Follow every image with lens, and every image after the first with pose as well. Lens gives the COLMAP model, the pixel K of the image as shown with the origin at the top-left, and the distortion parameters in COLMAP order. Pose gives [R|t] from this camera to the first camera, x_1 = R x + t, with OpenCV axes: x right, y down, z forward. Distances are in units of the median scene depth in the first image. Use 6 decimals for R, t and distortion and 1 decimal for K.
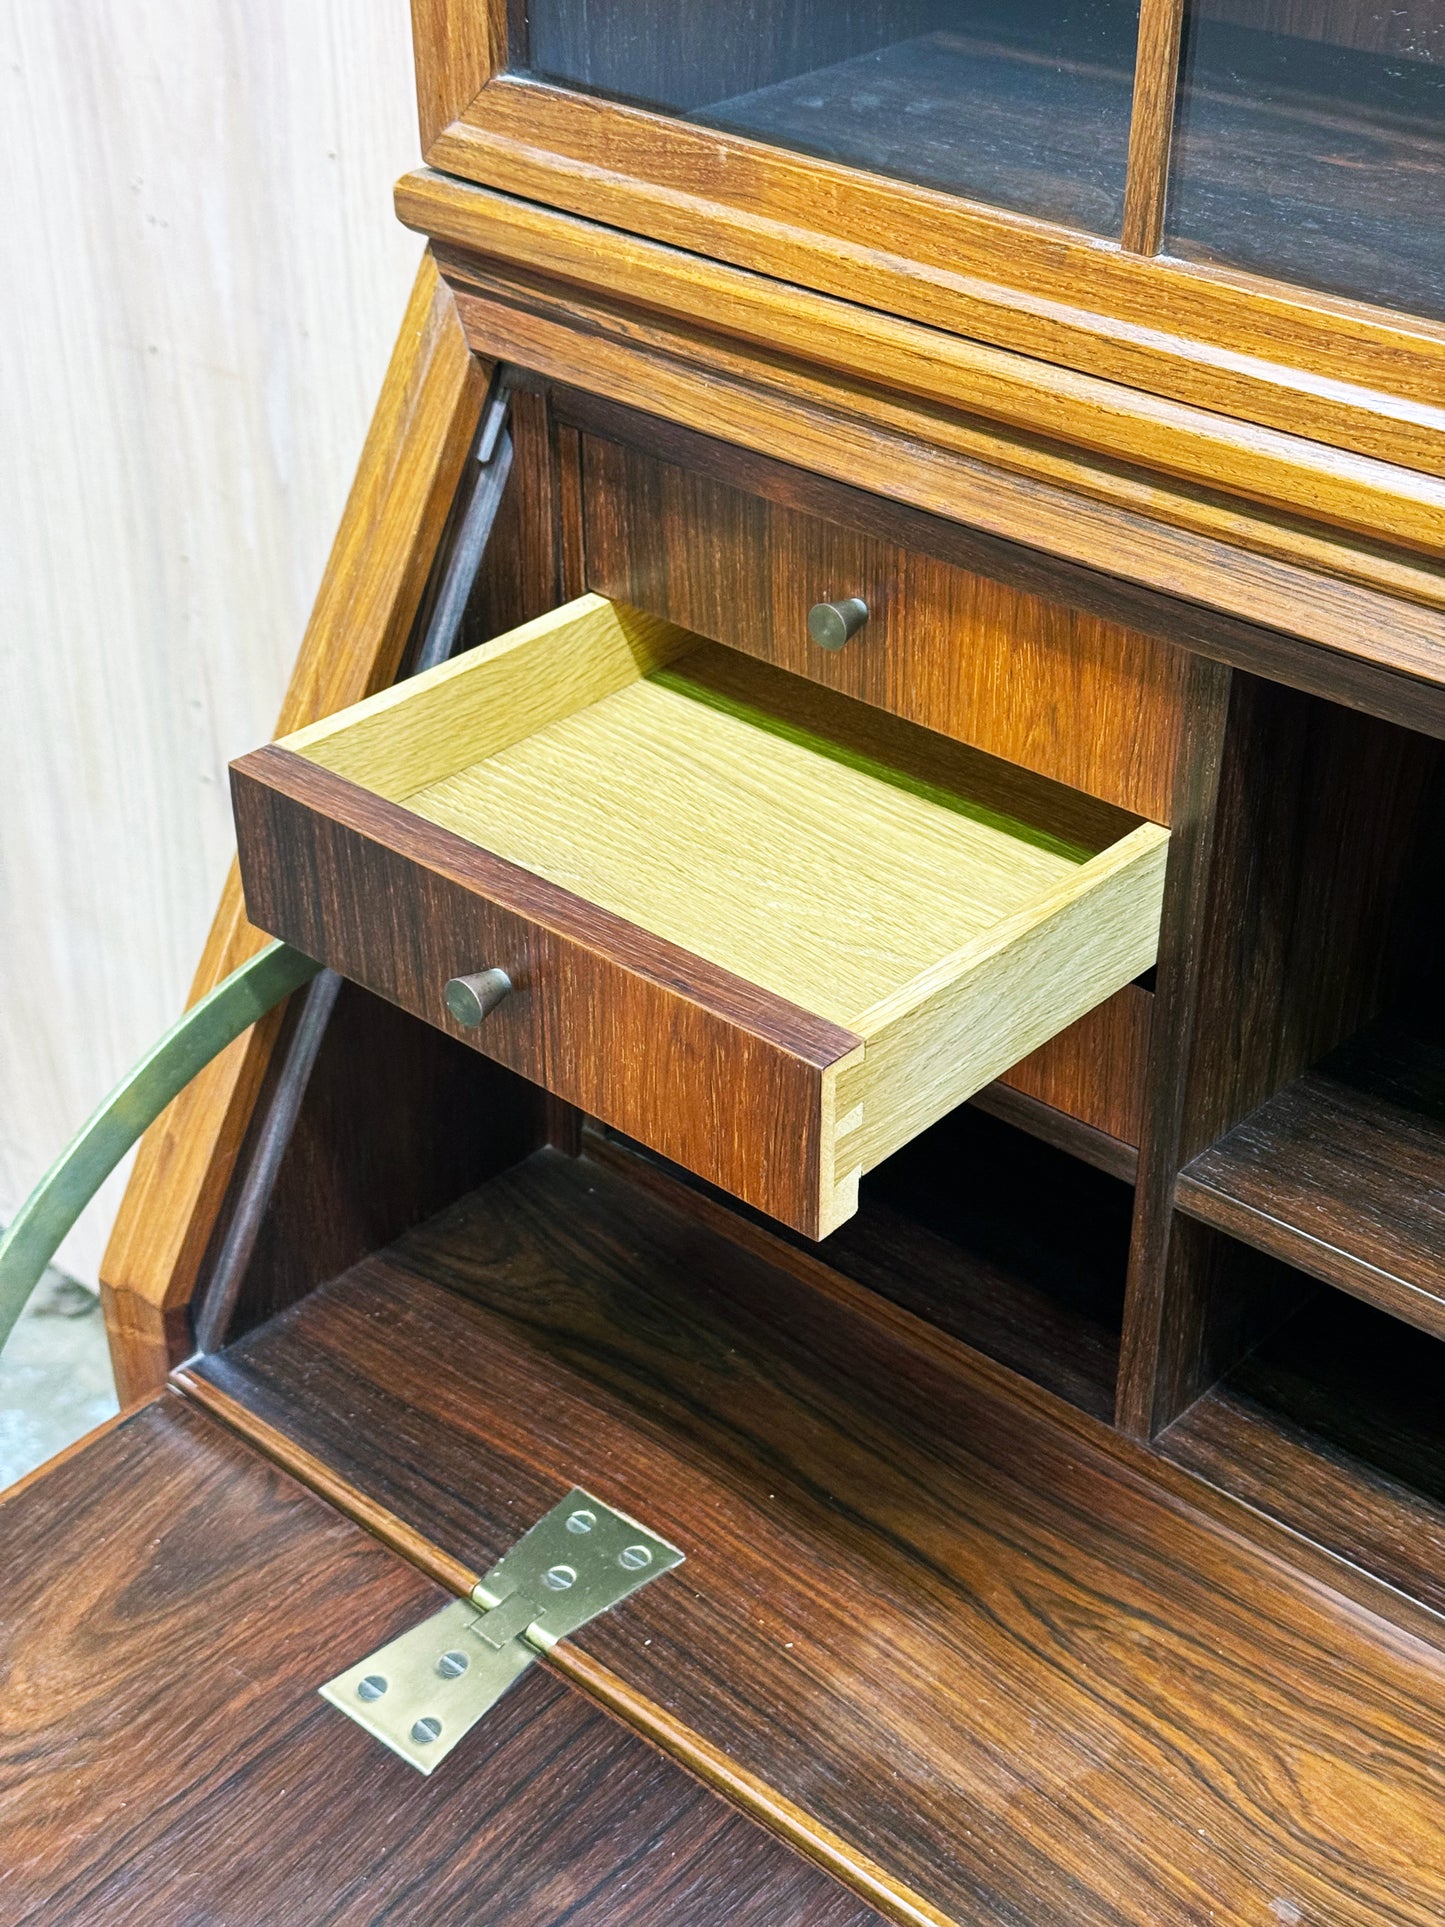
lens RADIAL K [[2659.6, 0, 767.4], [0, 2659.6, 973.2], [0, 0, 1]] dist [0.191617, -0.382755]
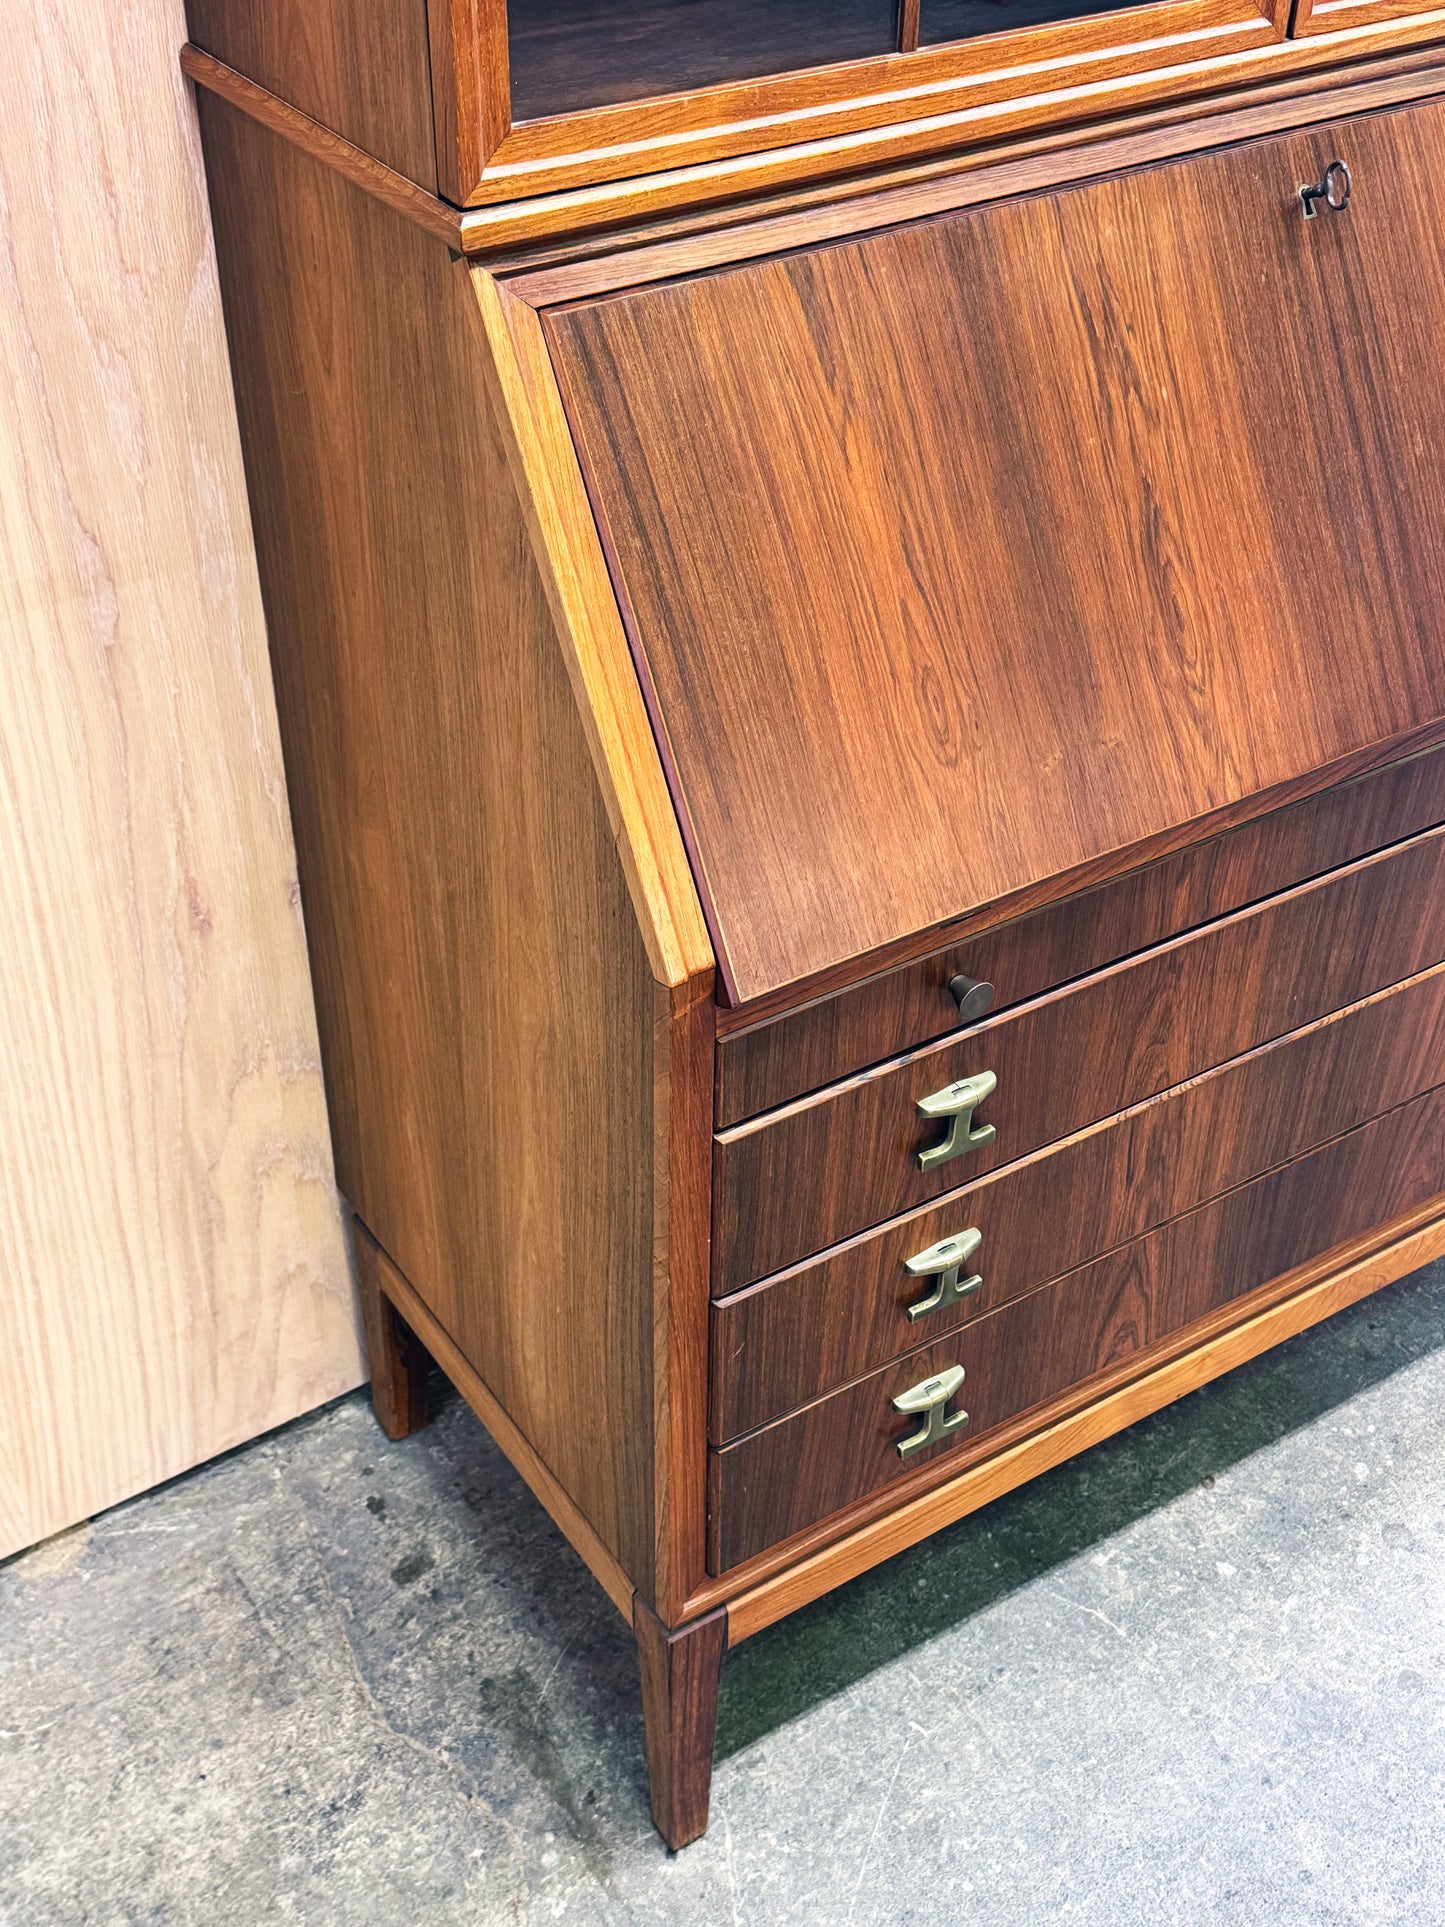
lens RADIAL K [[2224.6, 0, 722.5], [0, 2224.6, 963.5], [0, 0, 1]] dist [0.205271, -0.481161]
pose [[0.261886, -0.589685, 0.763994, -1.292623], [0.524491, 0.751478, 0.400237, -0.412529], [-0.810139, 0.295892, 0.506086, 0.374606]]
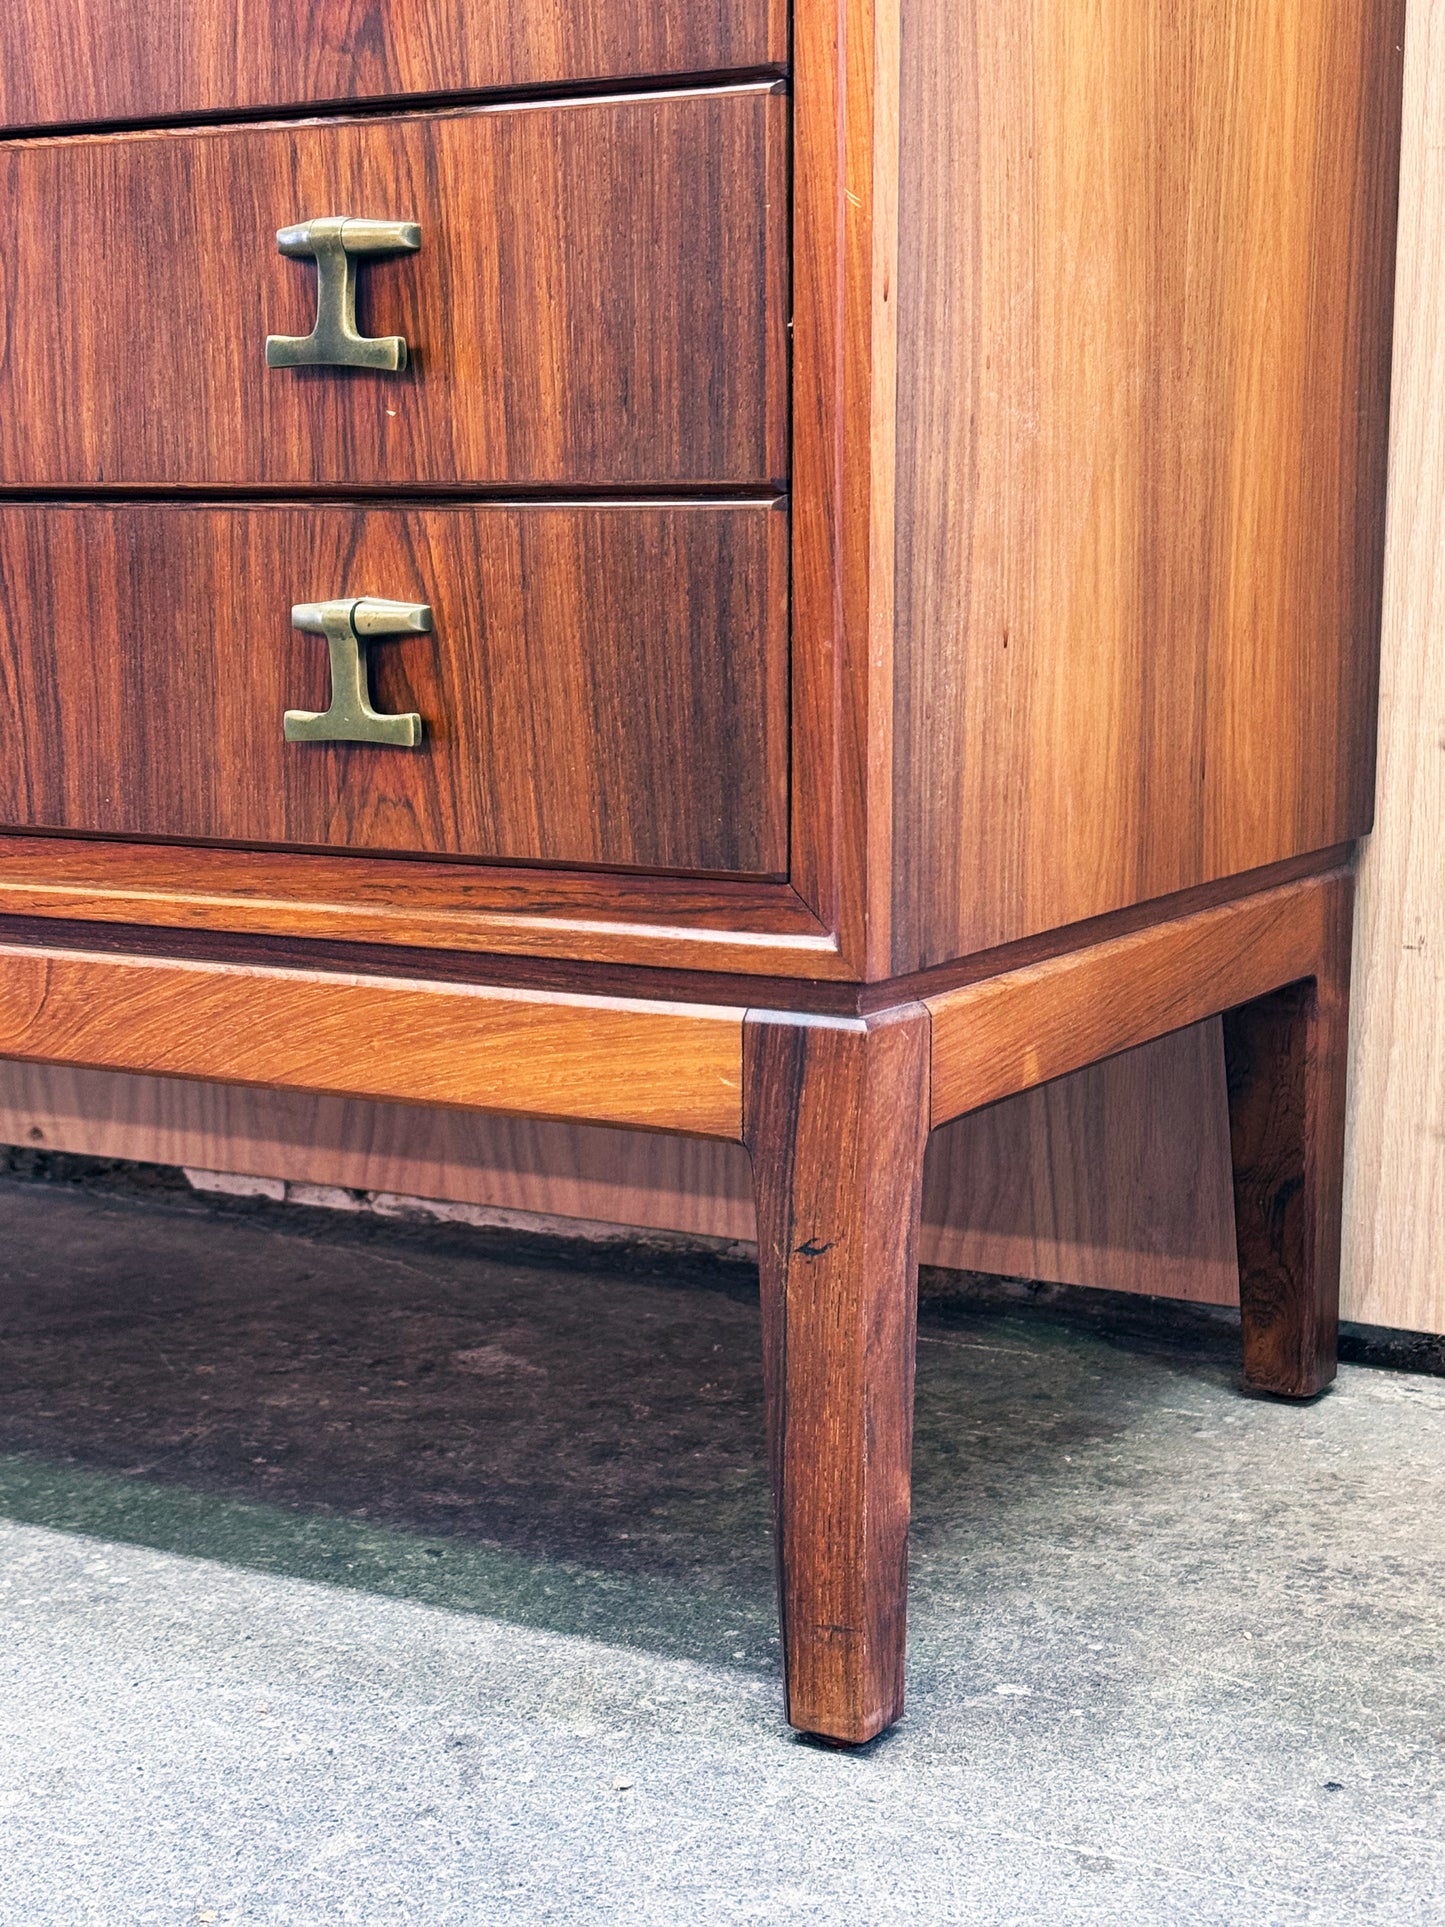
lens RADIAL K [[2999.1, 0, 722.5], [0, 2999.1, 963.5], [0, 0, 1]] dist [0.134238, -0.015425]
pose [[0.981718, -0.042608, 0.185511, 0.394787], [0.115865, 0.907021, -0.404830, 1.561789], [-0.151013, 0.418923, 0.895376, -0.275558]]
